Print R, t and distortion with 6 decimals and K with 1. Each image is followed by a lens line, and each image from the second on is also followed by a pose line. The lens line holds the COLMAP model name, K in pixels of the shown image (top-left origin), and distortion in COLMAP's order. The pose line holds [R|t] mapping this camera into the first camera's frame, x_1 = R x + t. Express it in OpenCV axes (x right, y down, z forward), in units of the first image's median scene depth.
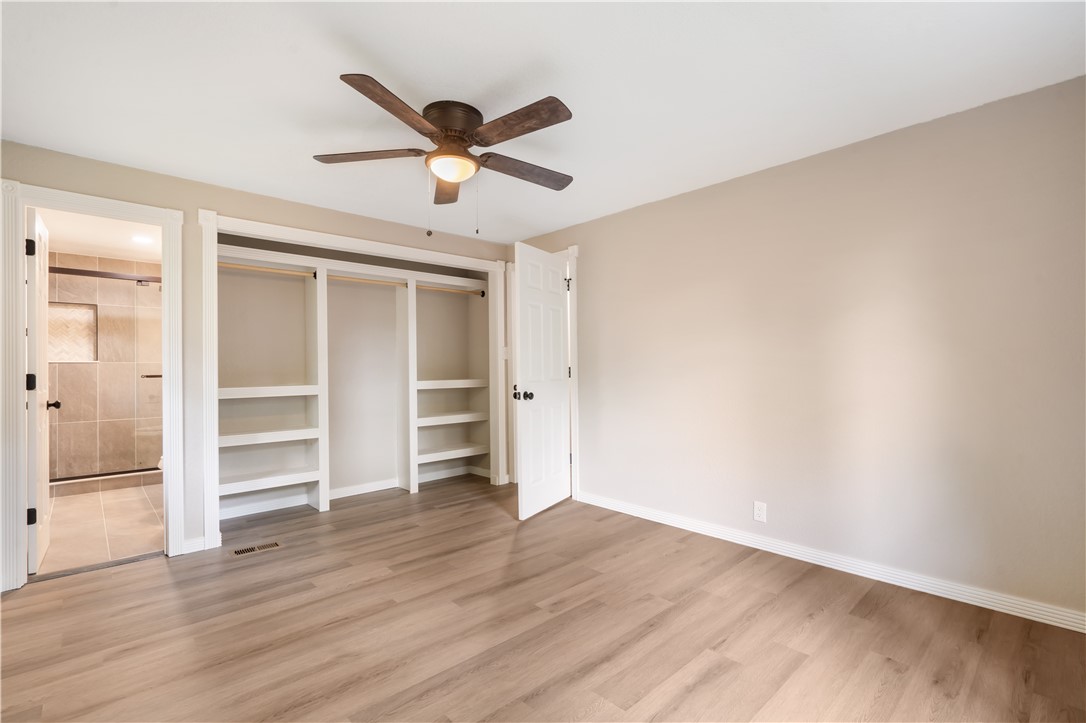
lens RADIAL K [[495.6, 0, 543.5], [0, 495.6, 365.1], [0, 0, 1]] dist [-0.003983, 0.000435]
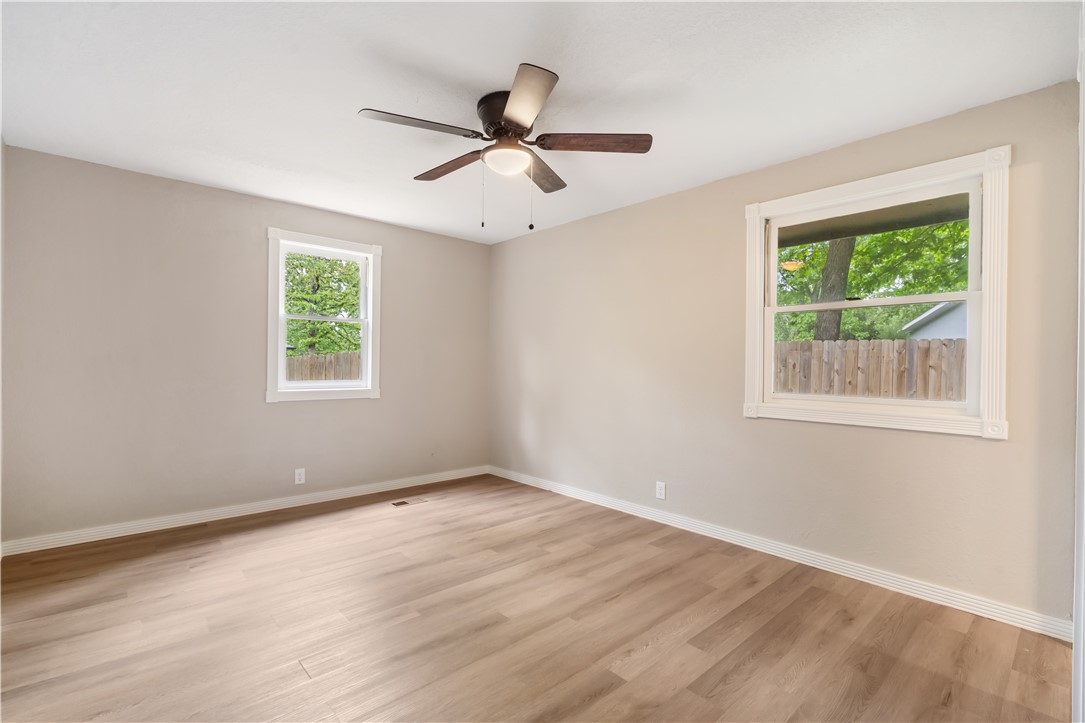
lens RADIAL K [[495.2, 0, 543.0], [0, 495.2, 365.1], [0, 0, 1]] dist [-0.003983, 0.000435]
pose [[-0.999975, -0.001763, 0.006857, -0.219544], [-0.001774, 0.999997, -0.001574, 0.009971], [-0.006854, -0.001586, -0.999975, 1.664861]]
